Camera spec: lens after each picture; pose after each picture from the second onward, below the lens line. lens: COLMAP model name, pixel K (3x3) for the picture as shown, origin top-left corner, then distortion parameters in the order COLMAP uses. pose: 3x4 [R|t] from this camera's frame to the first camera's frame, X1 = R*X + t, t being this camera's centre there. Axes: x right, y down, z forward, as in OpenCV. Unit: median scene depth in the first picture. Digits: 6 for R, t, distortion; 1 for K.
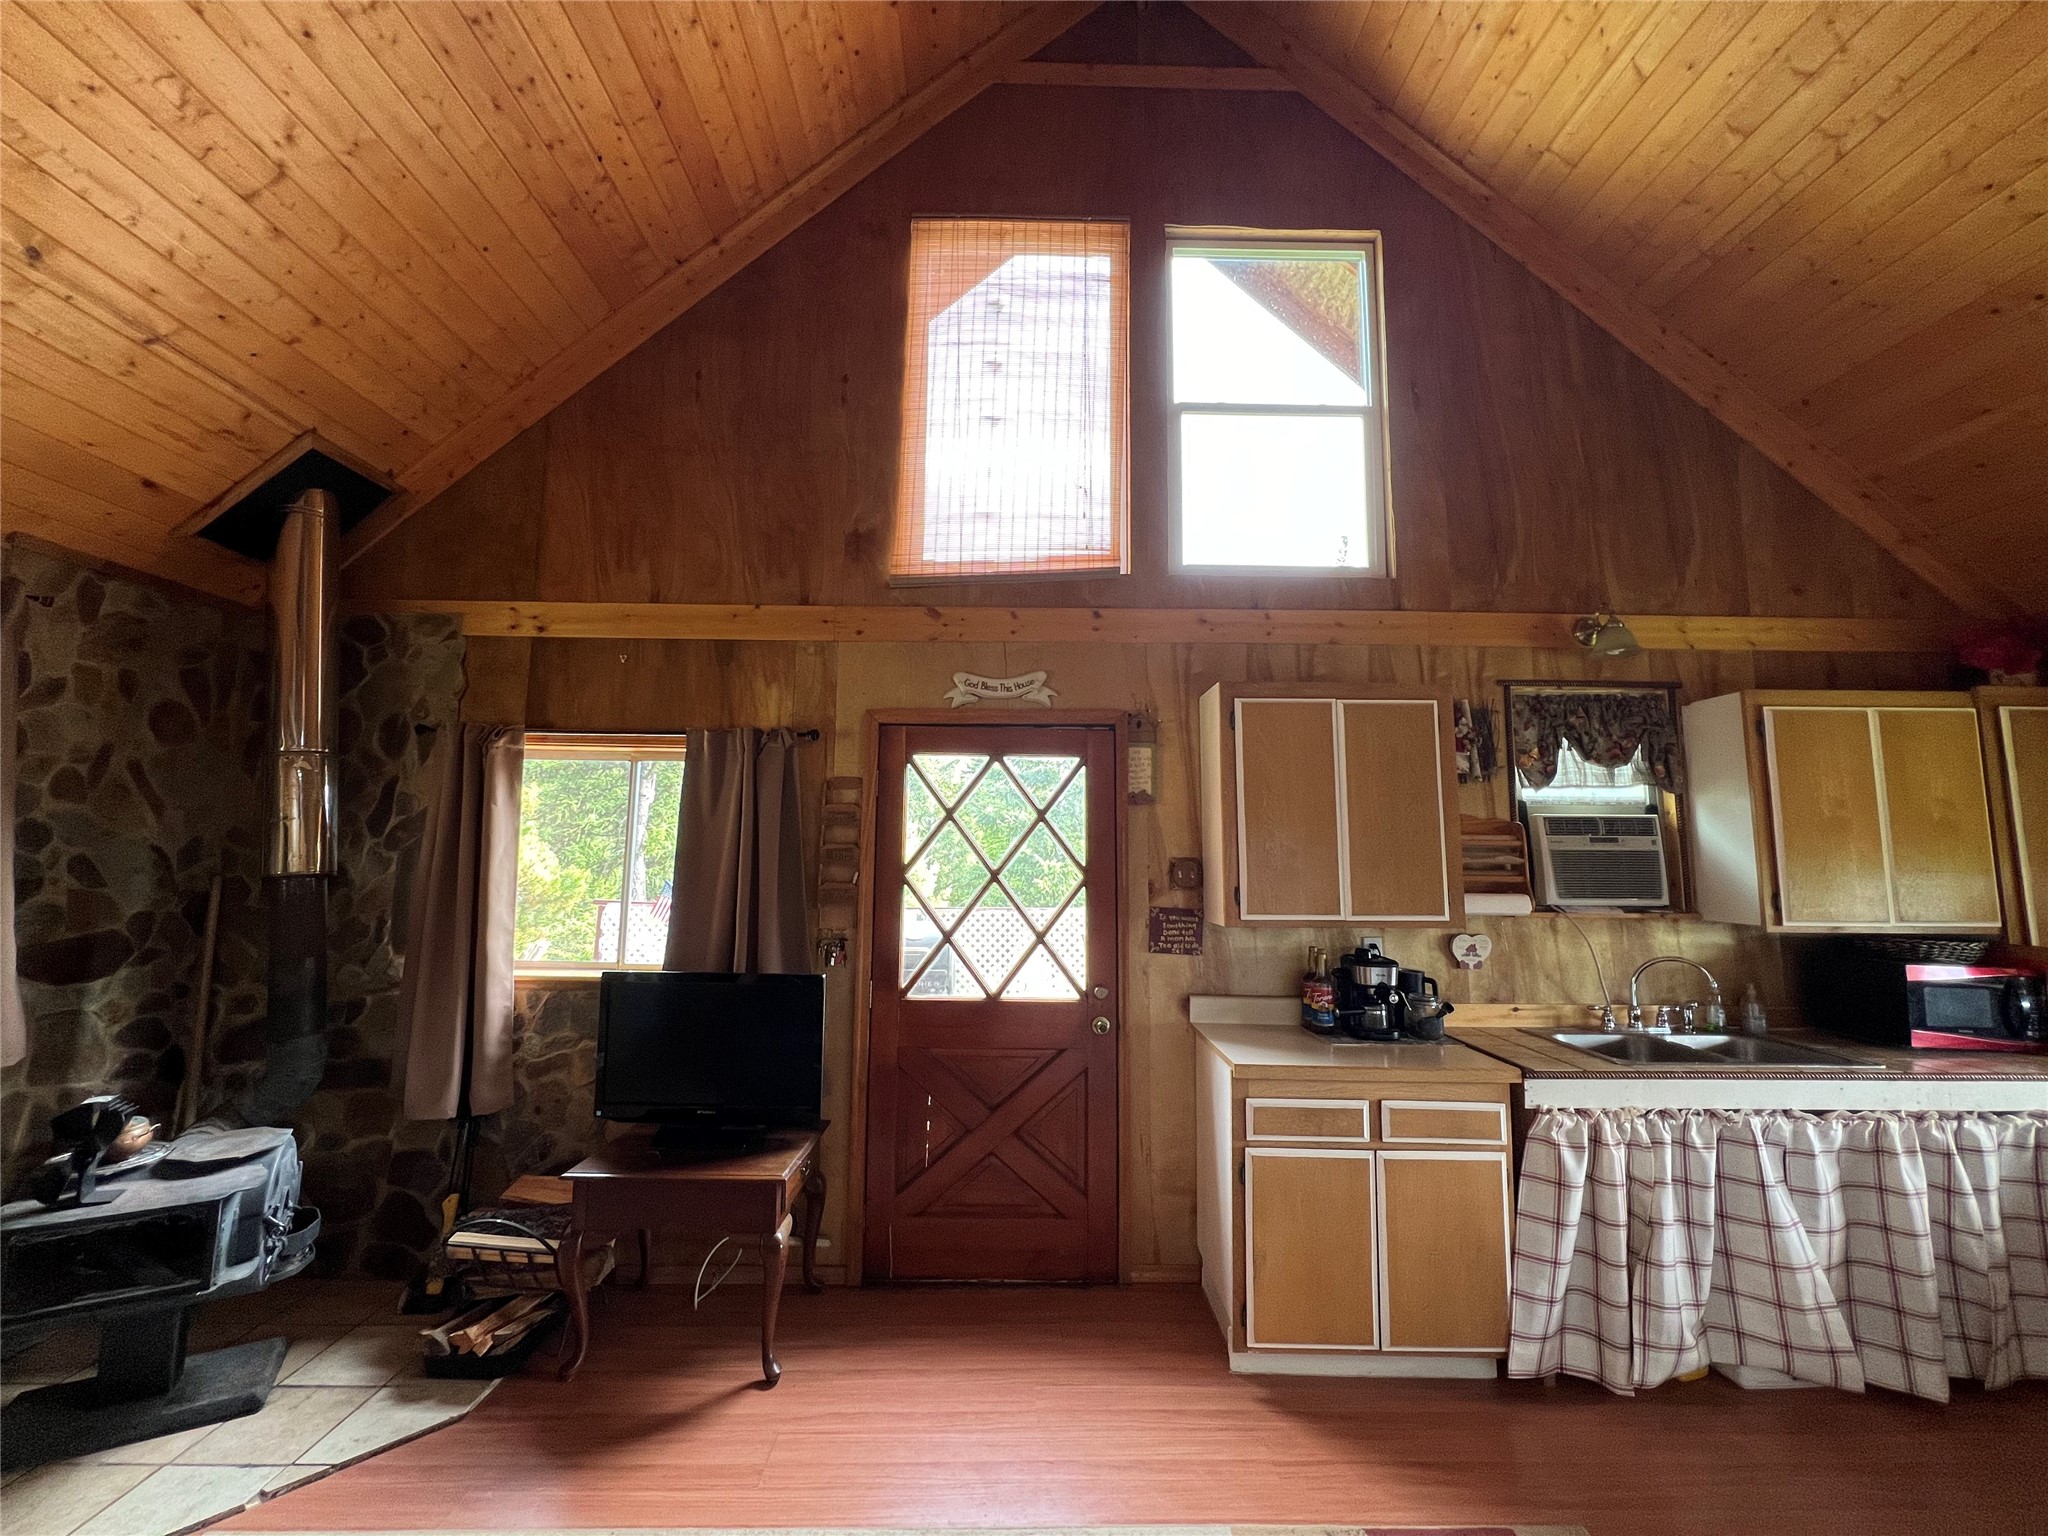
lens RADIAL K [[819.8, 0, 1024.4], [0, 819.8, 771.0], [0, 0, 1]] dist [-0.000222, -0.000543]
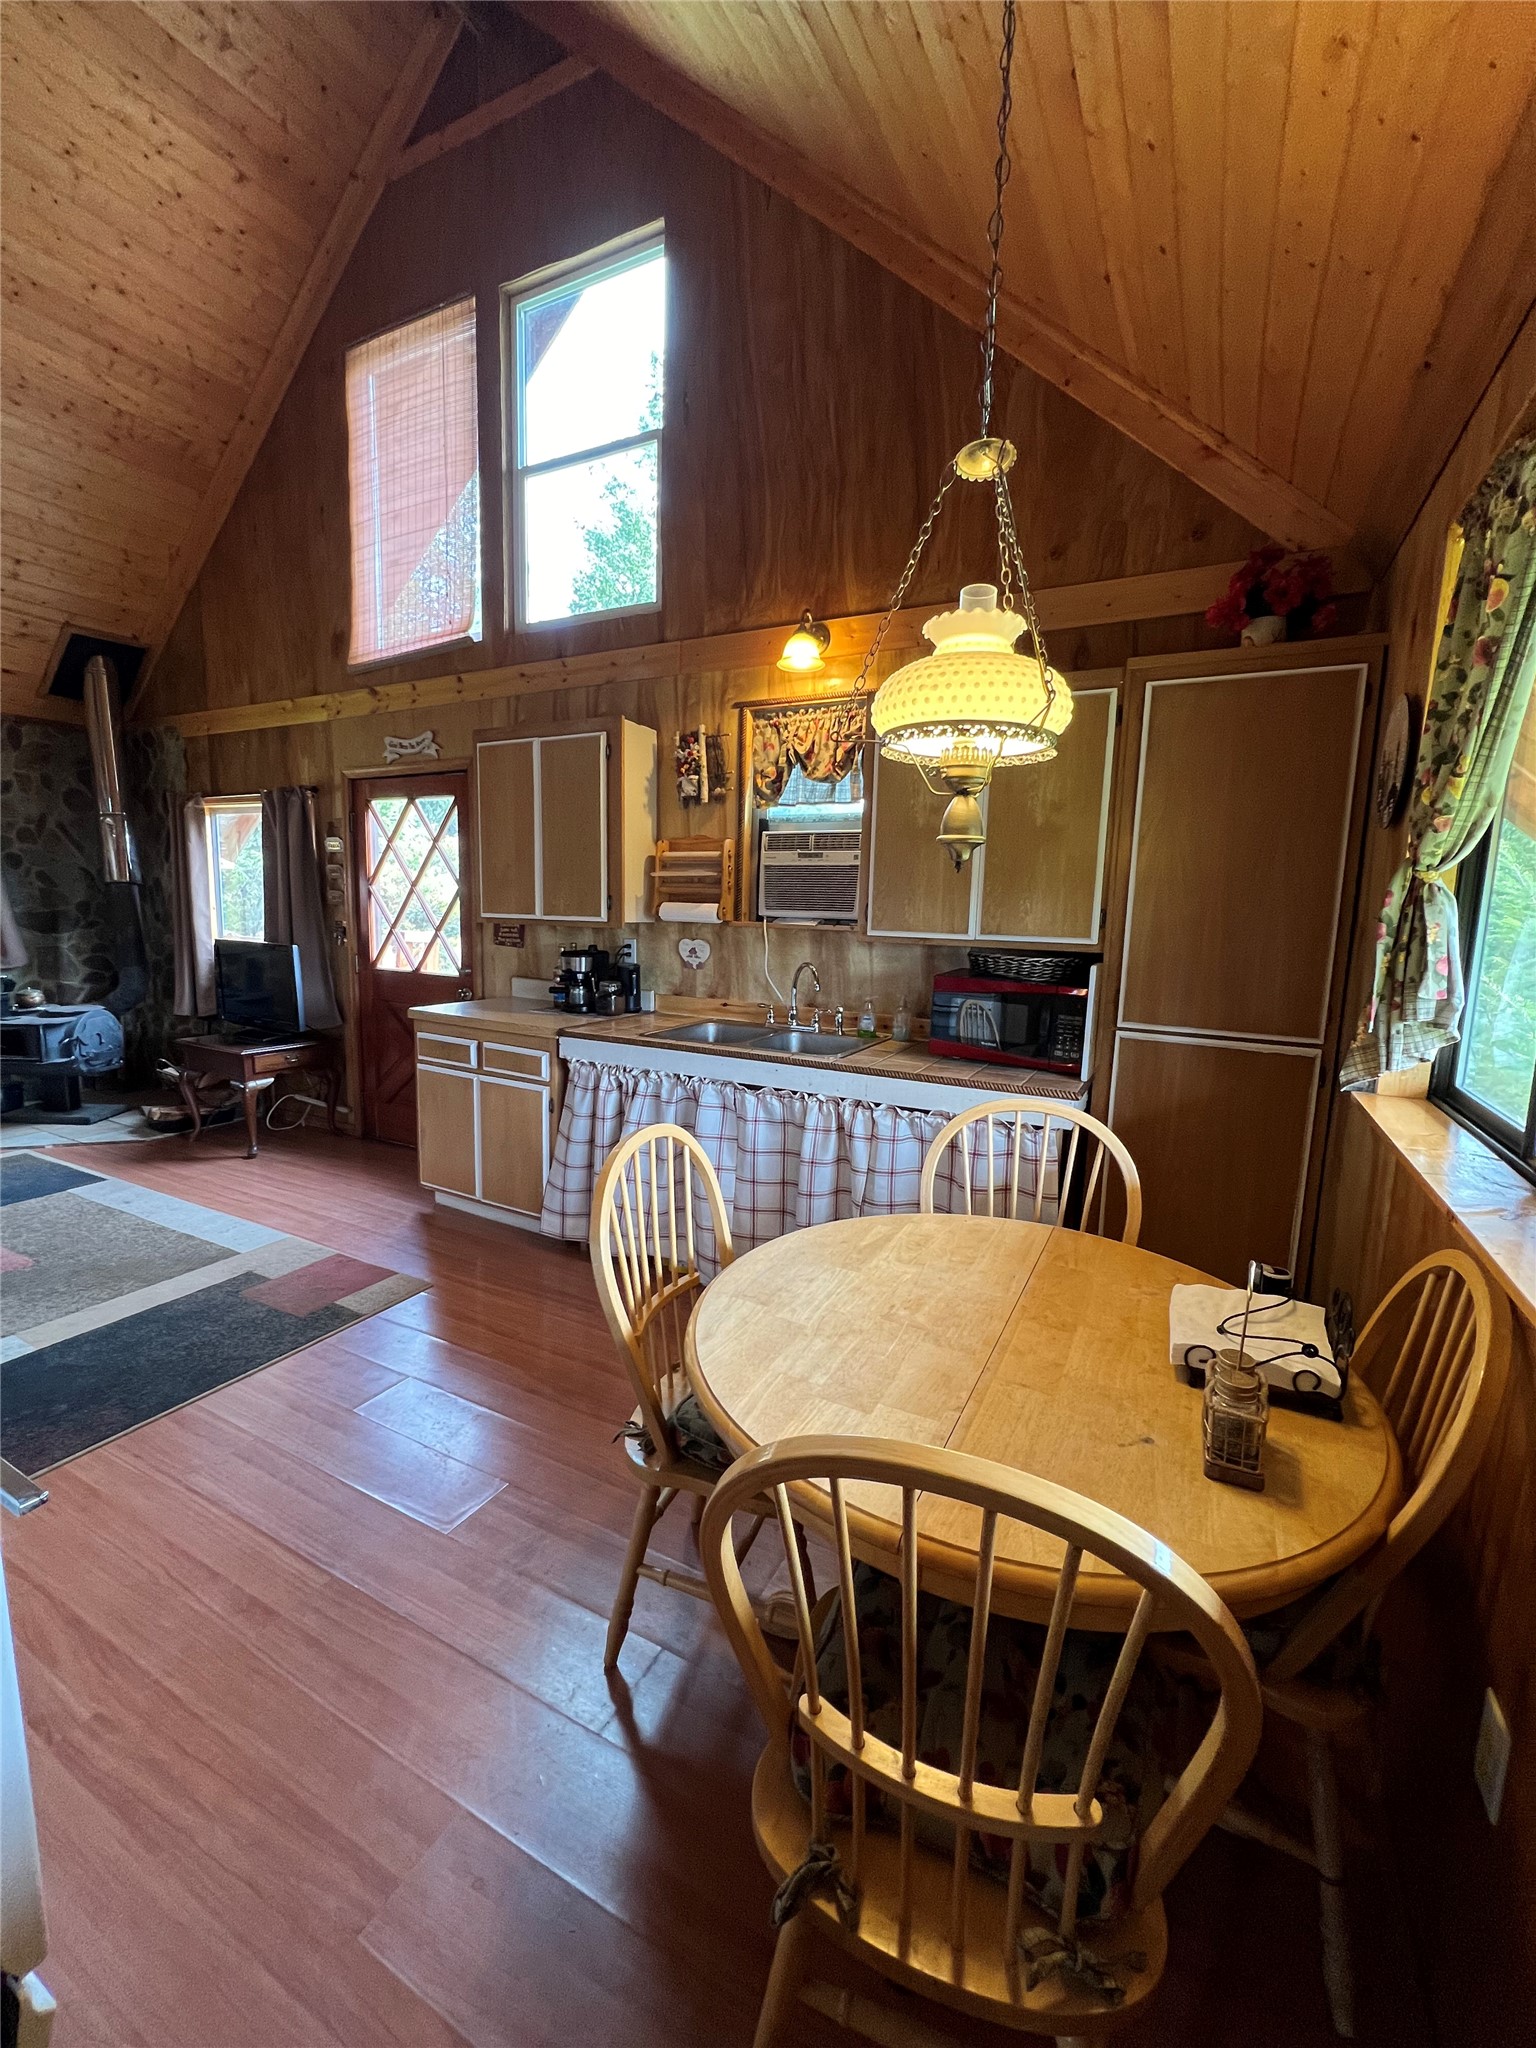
lens RADIAL K [[822.4, 0, 781.4], [0, 822.4, 1019.1], [0, 0, 1]] dist [-0.002970, 0.001042]
pose [[0.882382, 0.078921, -0.463869, 1.173689], [0.033393, 0.972844, 0.229038, 0.046082], [0.469348, -0.217589, 0.855785, 0.036515]]
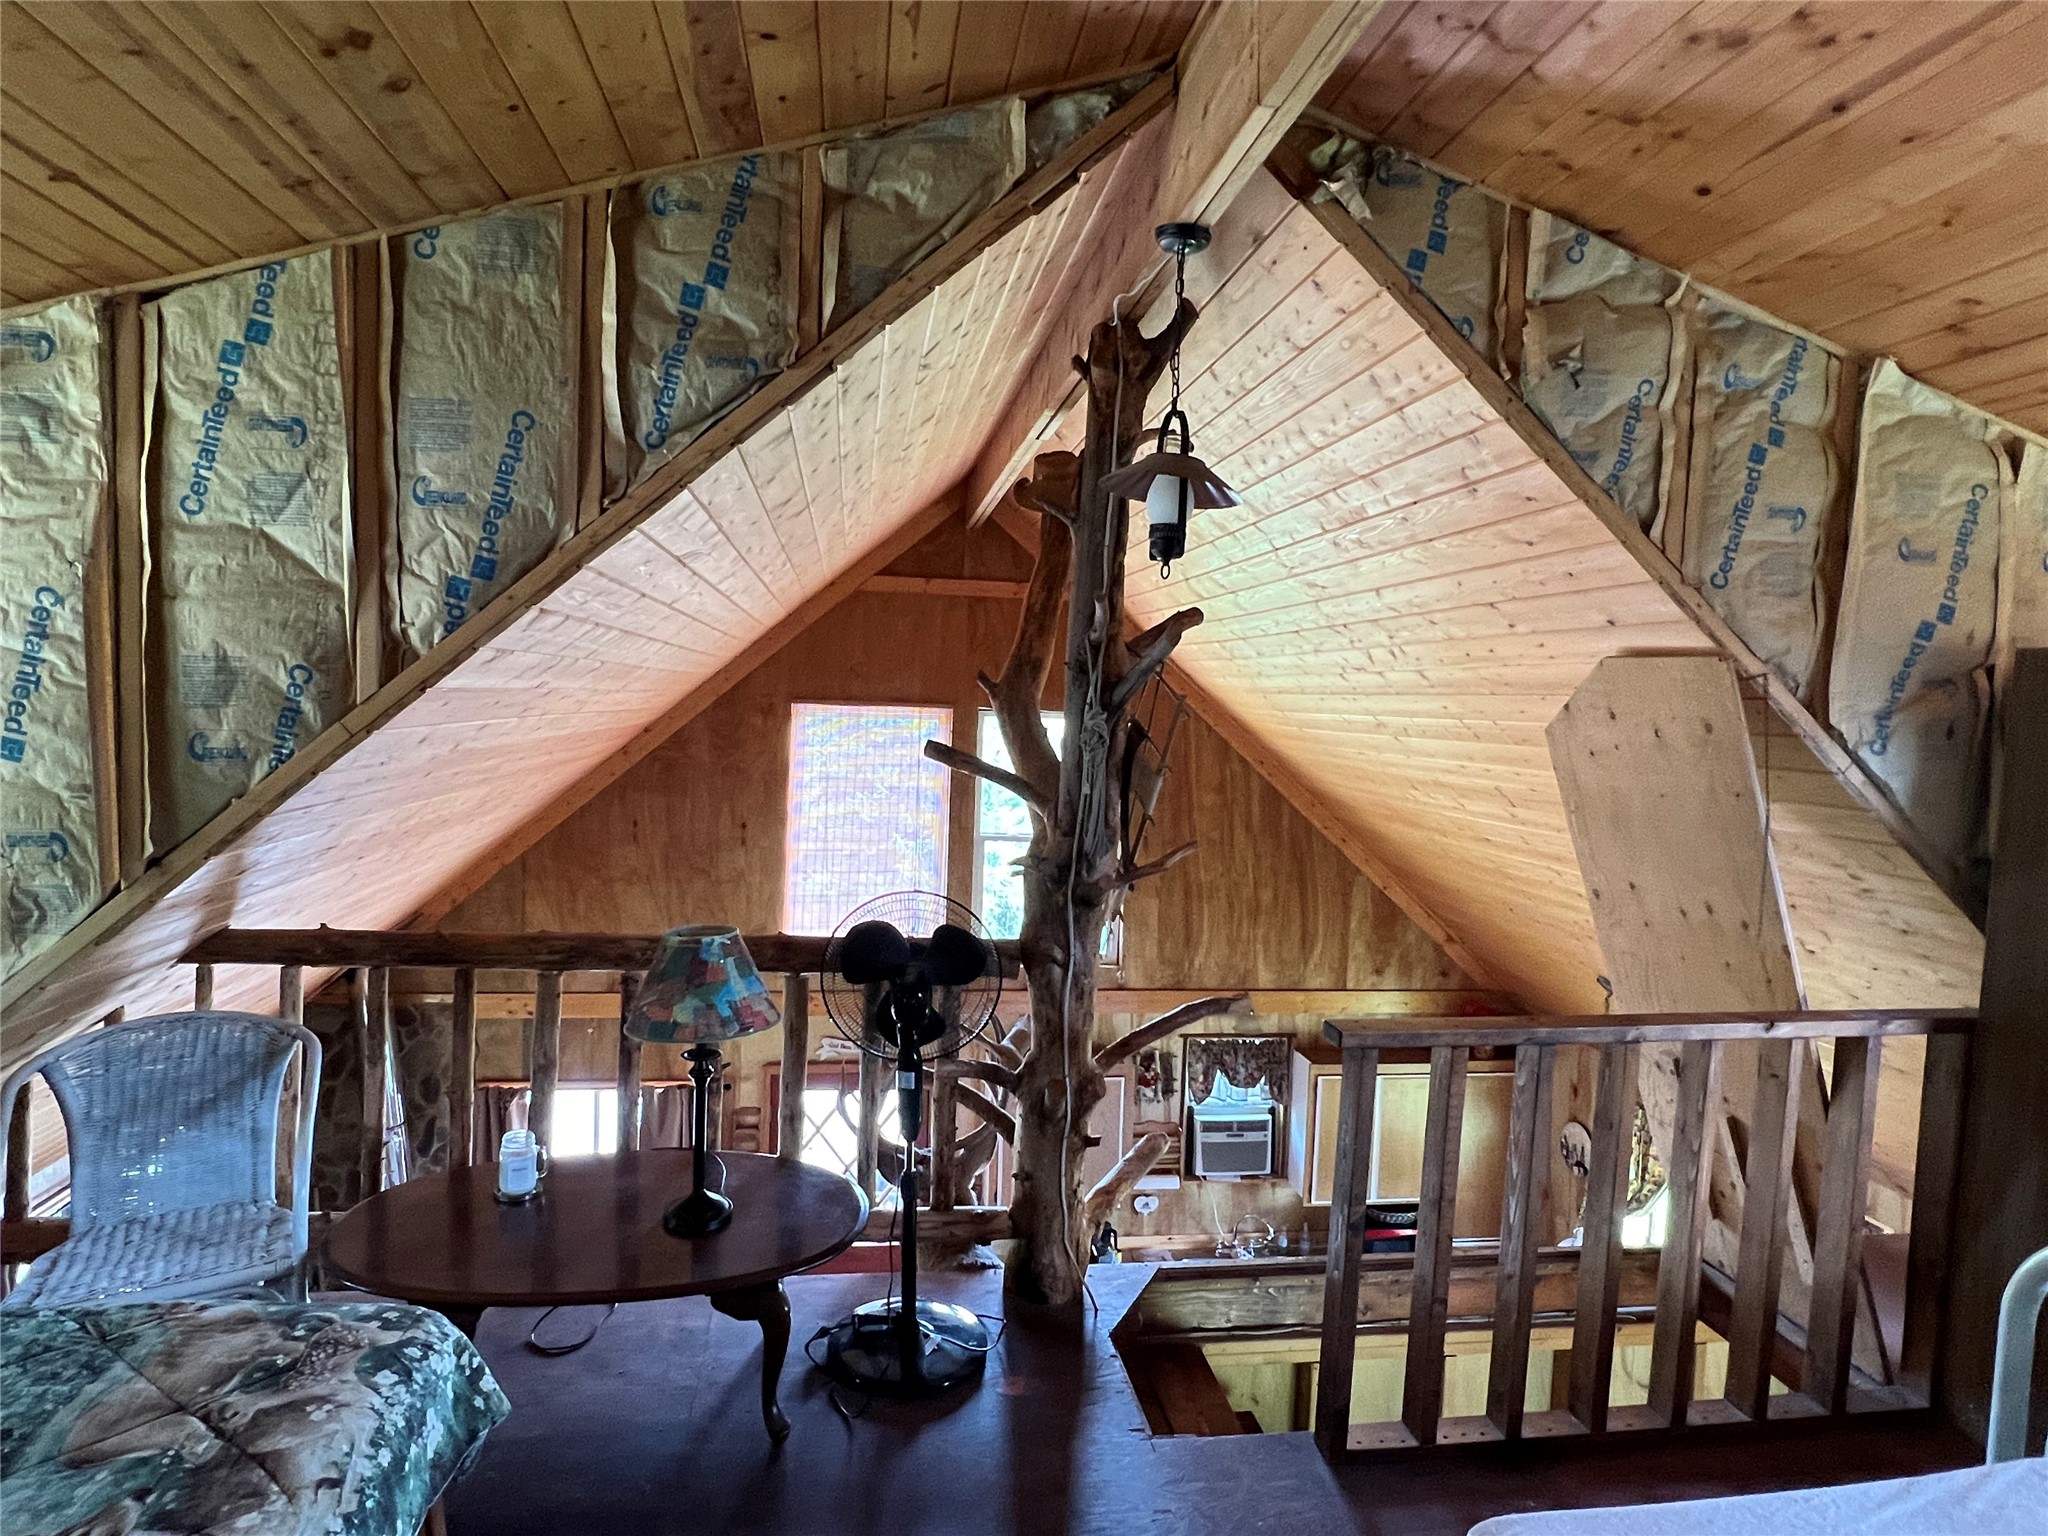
lens RADIAL K [[1139.0, 0, 1014.3], [0, 1139.0, 774.0], [0, 0, 1]] dist [0.003408, -0.000024]
pose [[0.992164, 0.018160, 0.123613, -0.003771], [-0.040201, 0.983166, 0.178236, -0.977883], [-0.118296, -0.181809, 0.976192, -0.975311]]
